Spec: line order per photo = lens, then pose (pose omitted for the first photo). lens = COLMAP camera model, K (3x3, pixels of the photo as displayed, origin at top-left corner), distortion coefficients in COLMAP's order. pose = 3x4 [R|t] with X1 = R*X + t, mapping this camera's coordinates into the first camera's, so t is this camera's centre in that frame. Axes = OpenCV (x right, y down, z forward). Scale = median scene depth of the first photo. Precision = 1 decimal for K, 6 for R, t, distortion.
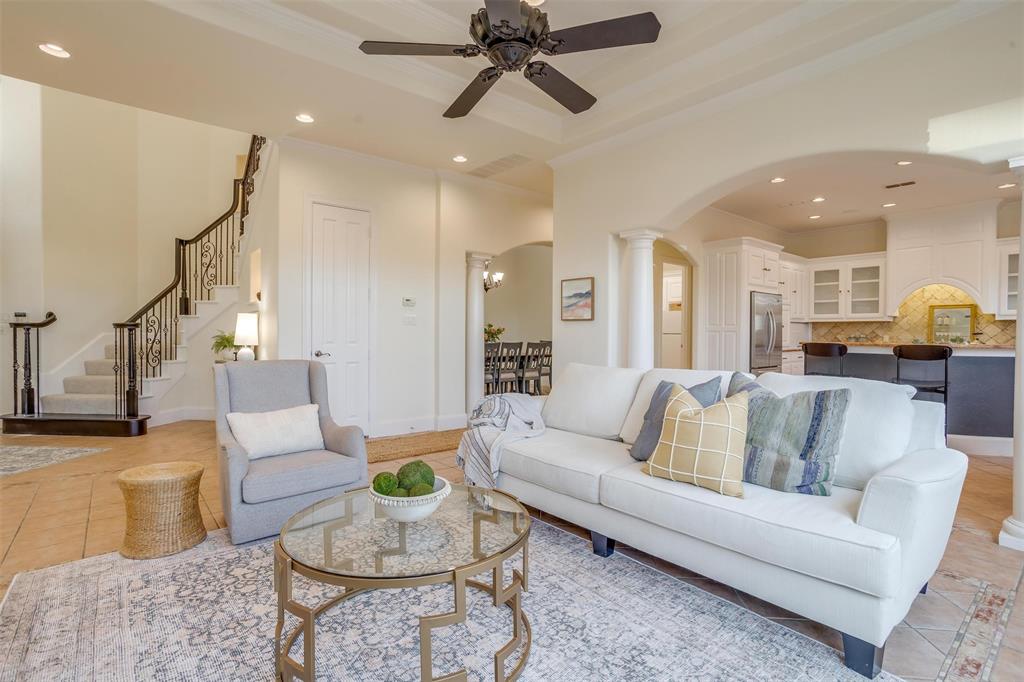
lens RADIAL K [[493.2, 0, 506.4], [0, 493.2, 337.5], [0, 0, 1]] dist [-0.024821, 0.016230]
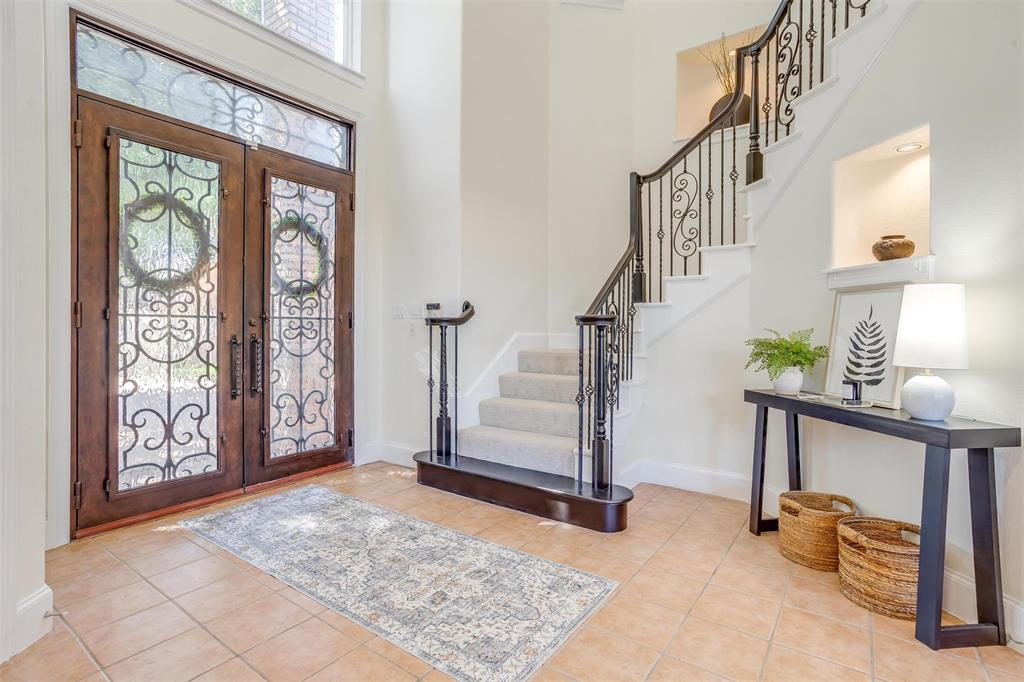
lens RADIAL K [[493.2, 0, 508.6], [0, 493.2, 336.2], [0, 0, 1]] dist [-0.024821, 0.016230]
pose [[0.870525, 0.005629, -0.492092, -0.528781], [-0.006304, 0.999980, 0.000287, -0.005587], [0.492084, 0.002852, 0.870543, 0.426081]]
